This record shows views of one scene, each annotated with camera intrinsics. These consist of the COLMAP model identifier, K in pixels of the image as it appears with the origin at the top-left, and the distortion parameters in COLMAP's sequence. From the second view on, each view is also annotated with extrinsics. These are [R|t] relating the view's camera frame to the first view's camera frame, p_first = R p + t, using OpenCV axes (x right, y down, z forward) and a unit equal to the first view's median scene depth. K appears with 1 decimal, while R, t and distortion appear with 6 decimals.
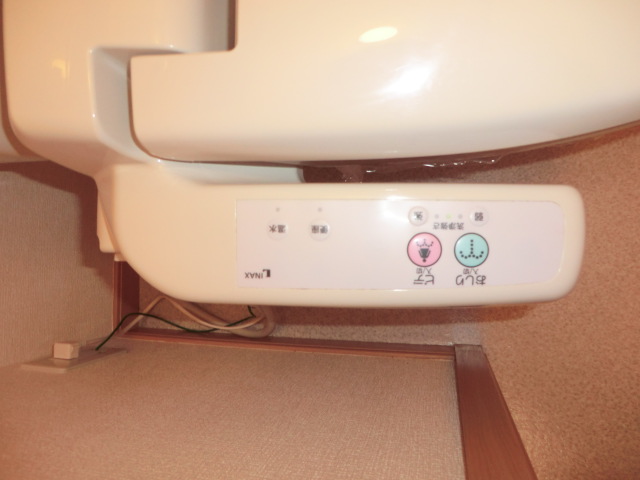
lens RADIAL K [[458.4, 0, 320.0], [0, 458.4, 240.0], [0, 0, 1]] dist [-0.005524, -0.001429]
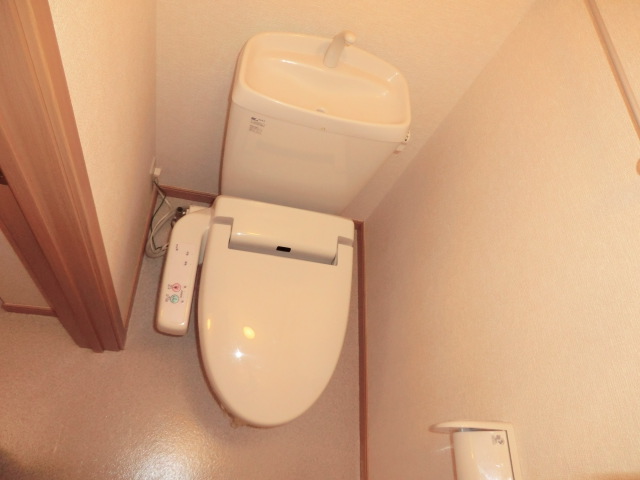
lens RADIAL K [[458.4, 0, 320.0], [0, 458.4, 240.0], [0, 0, 1]] dist [-0.005524, -0.001429]
pose [[-0.091939, 0.965571, -0.243353, 0.461744], [-0.961608, -0.149552, -0.230095, -0.132086], [-0.258567, 0.212856, 0.942250, -2.088352]]
